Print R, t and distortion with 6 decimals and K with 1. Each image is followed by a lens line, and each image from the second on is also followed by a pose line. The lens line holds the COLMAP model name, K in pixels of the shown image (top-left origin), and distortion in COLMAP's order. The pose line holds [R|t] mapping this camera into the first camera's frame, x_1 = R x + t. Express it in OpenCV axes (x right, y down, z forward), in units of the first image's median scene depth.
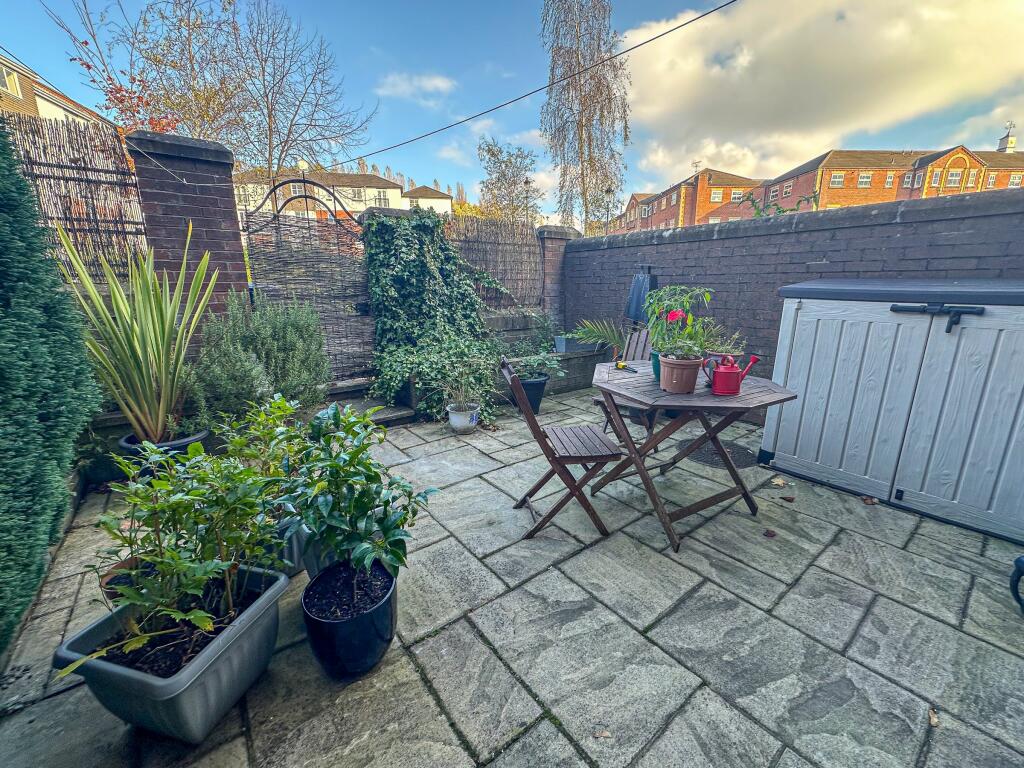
lens RADIAL K [[414.8, 0, 511.3], [0, 414.8, 383.2], [0, 0, 1]] dist [-0.003427, 0.000094]
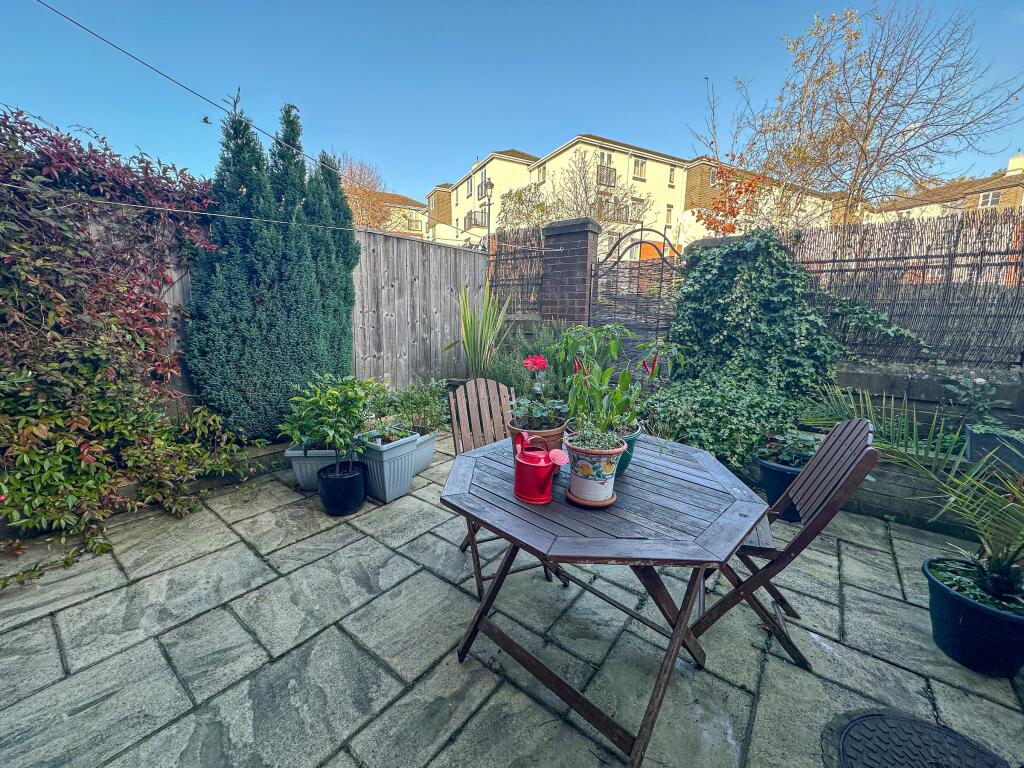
lens RADIAL K [[414.8, 0, 513.0], [0, 414.8, 382.2], [0, 0, 1]] dist [-0.003427, 0.000094]
pose [[0.247061, 0.165669, -0.954733, 1.393866], [-0.241593, 0.964693, 0.104879, -0.256286], [0.938400, 0.204745, 0.278363, 1.004784]]
